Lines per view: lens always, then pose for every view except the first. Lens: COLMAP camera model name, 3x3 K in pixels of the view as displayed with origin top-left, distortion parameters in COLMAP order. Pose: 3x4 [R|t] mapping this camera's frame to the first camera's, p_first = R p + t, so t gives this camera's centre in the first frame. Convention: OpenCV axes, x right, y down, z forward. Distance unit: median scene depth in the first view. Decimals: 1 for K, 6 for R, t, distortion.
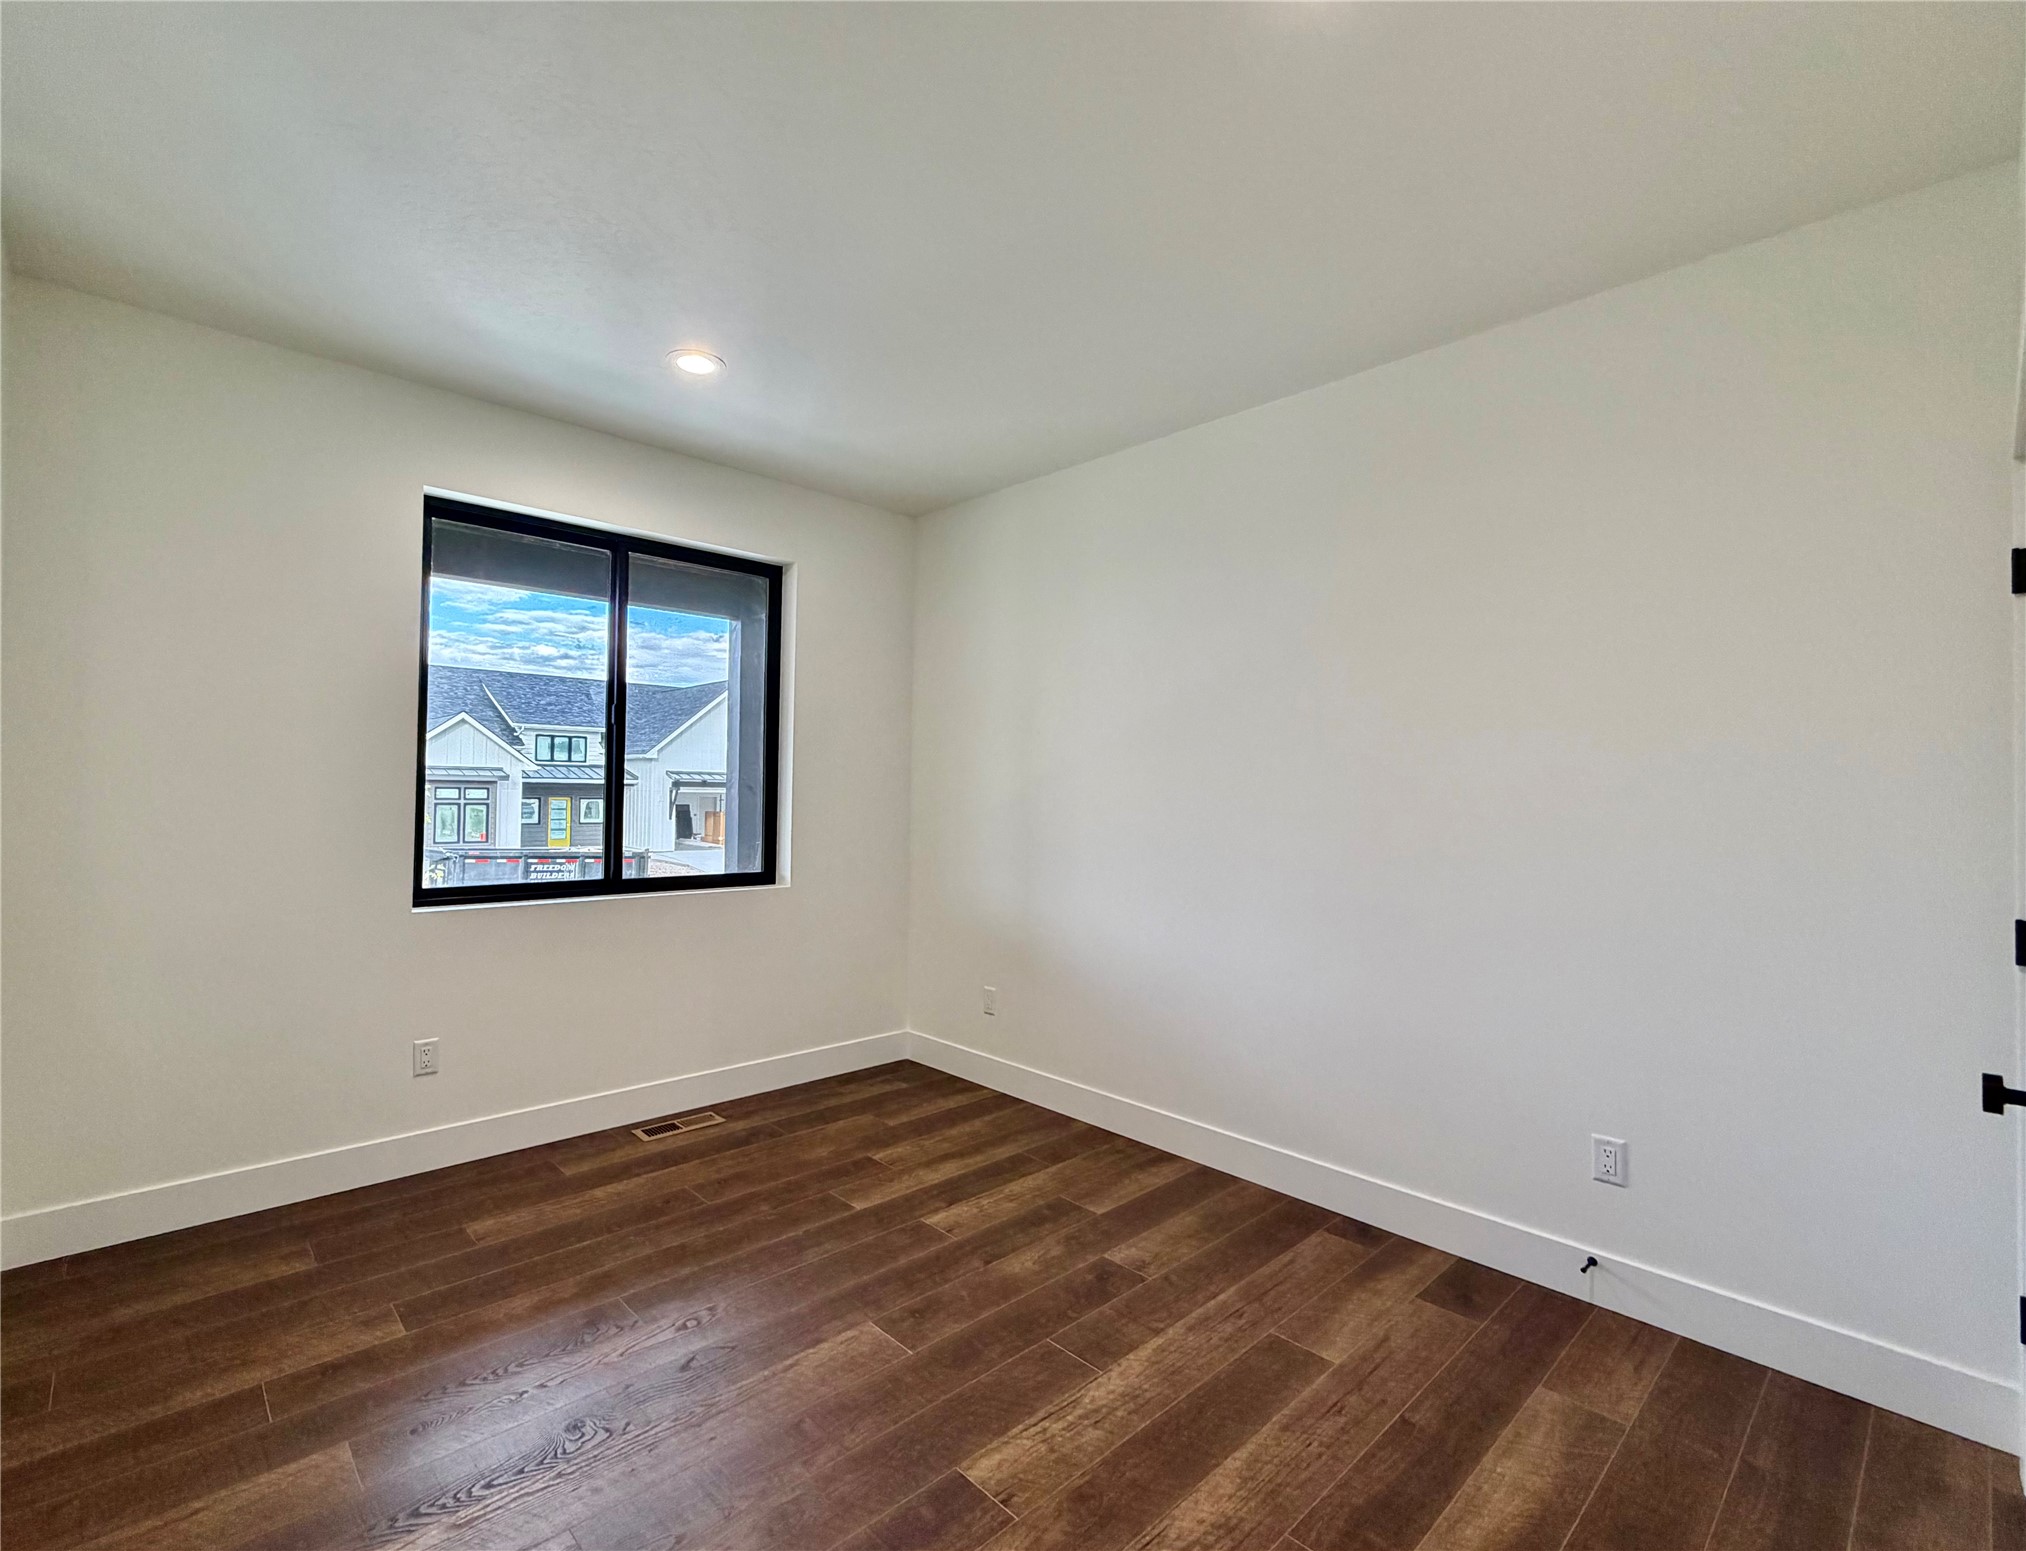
lens RADIAL K [[1008.5, 0, 1014.3], [0, 1008.5, 773.6], [0, 0, 1]] dist [0.000694, 0.000423]
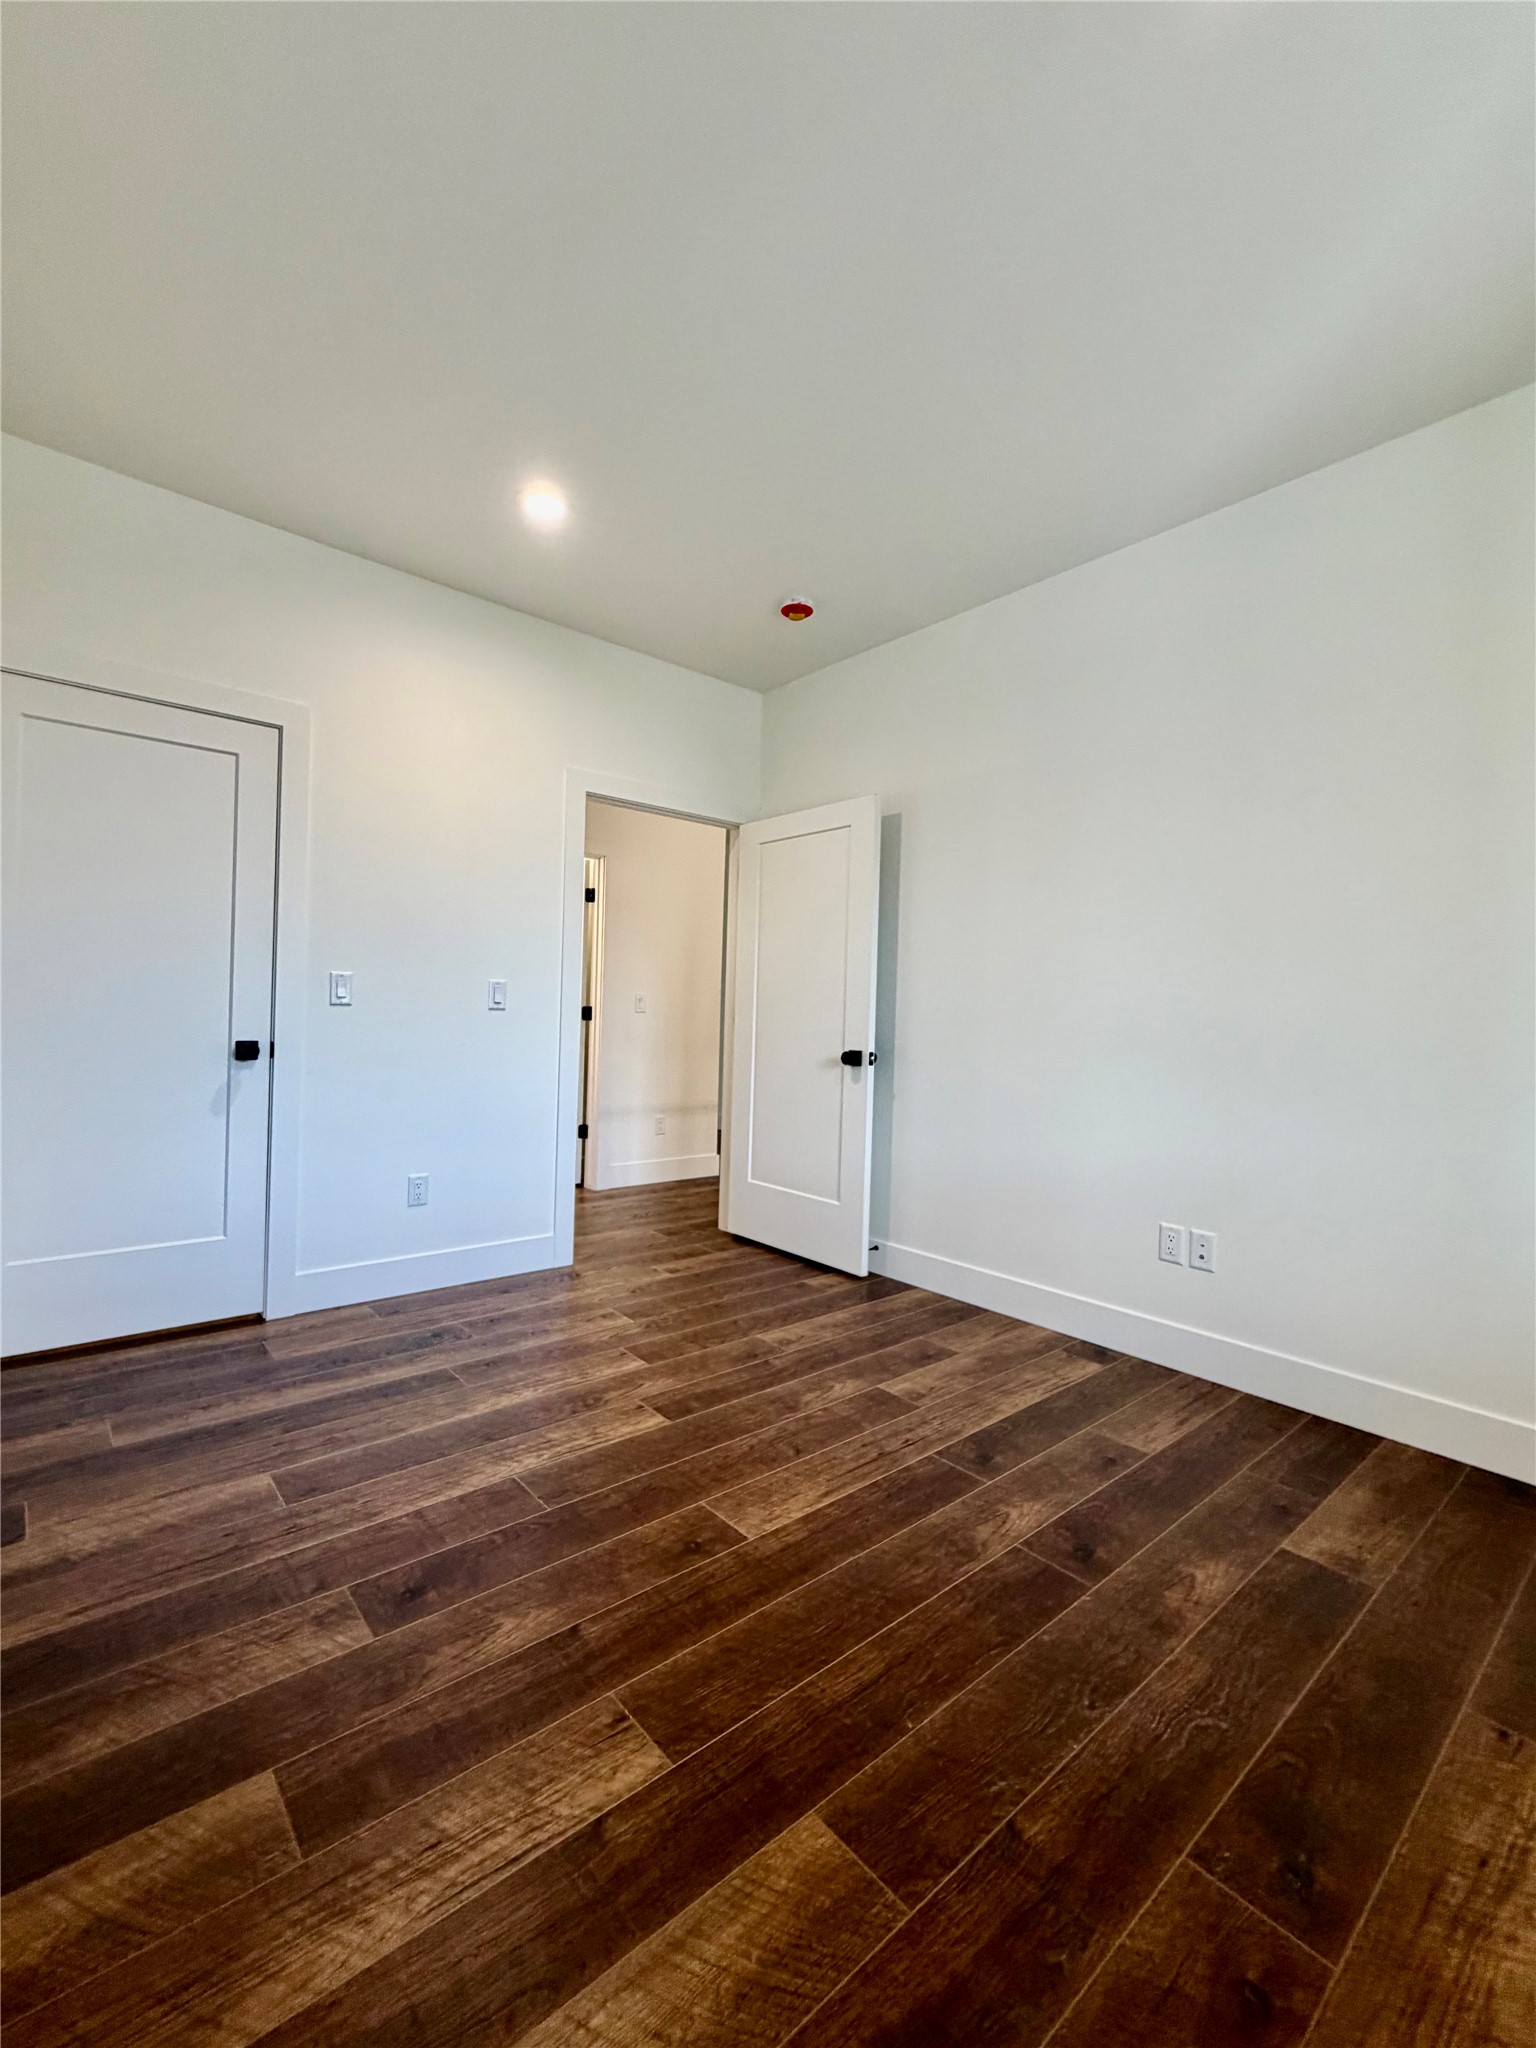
lens RADIAL K [[826.7, 0, 775.6], [0, 826.7, 1022.0], [0, 0, 1]] dist [0.000426, 0.000202]
pose [[-0.998527, -0.042552, 0.033659, -0.147905], [-0.042537, 0.999094, 0.001168, 0.104436], [-0.033678, -0.000266, -0.999433, 1.473804]]
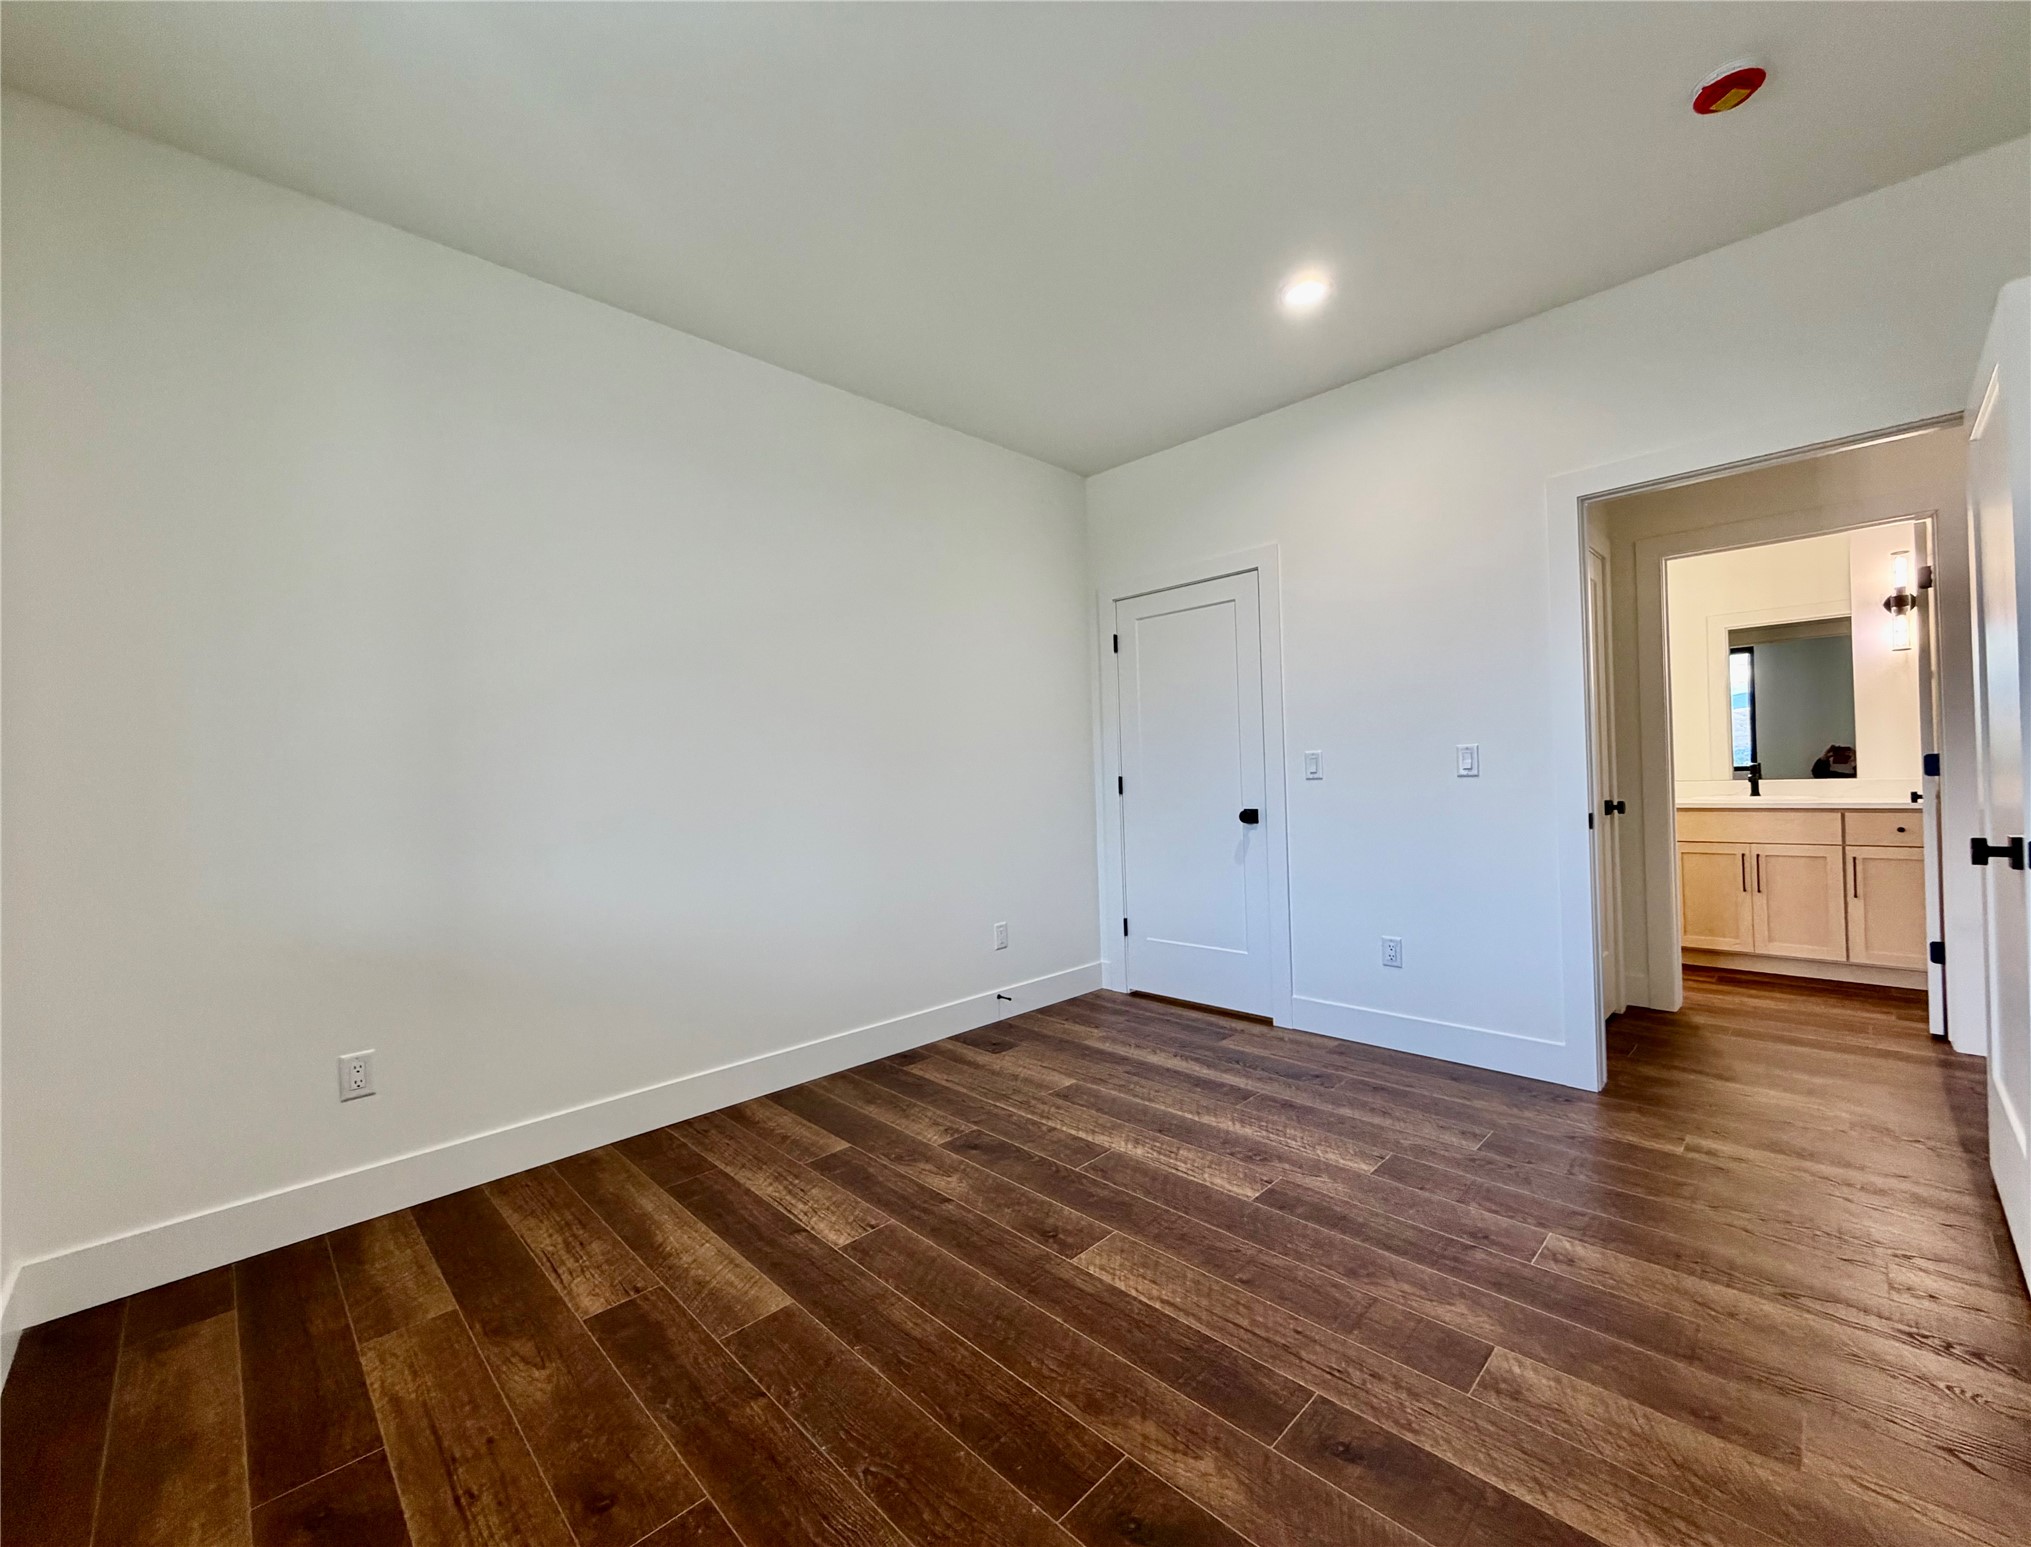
lens RADIAL K [[829.9, 0, 1025.5], [0, 829.9, 775.0], [0, 0, 1]] dist [-0.001076, -0.000261]
pose [[-0.061780, -0.008231, 0.998056, -0.783889], [0.021881, 0.999714, 0.009600, 0.081337], [-0.997850, 0.022431, -0.061582, 0.947766]]
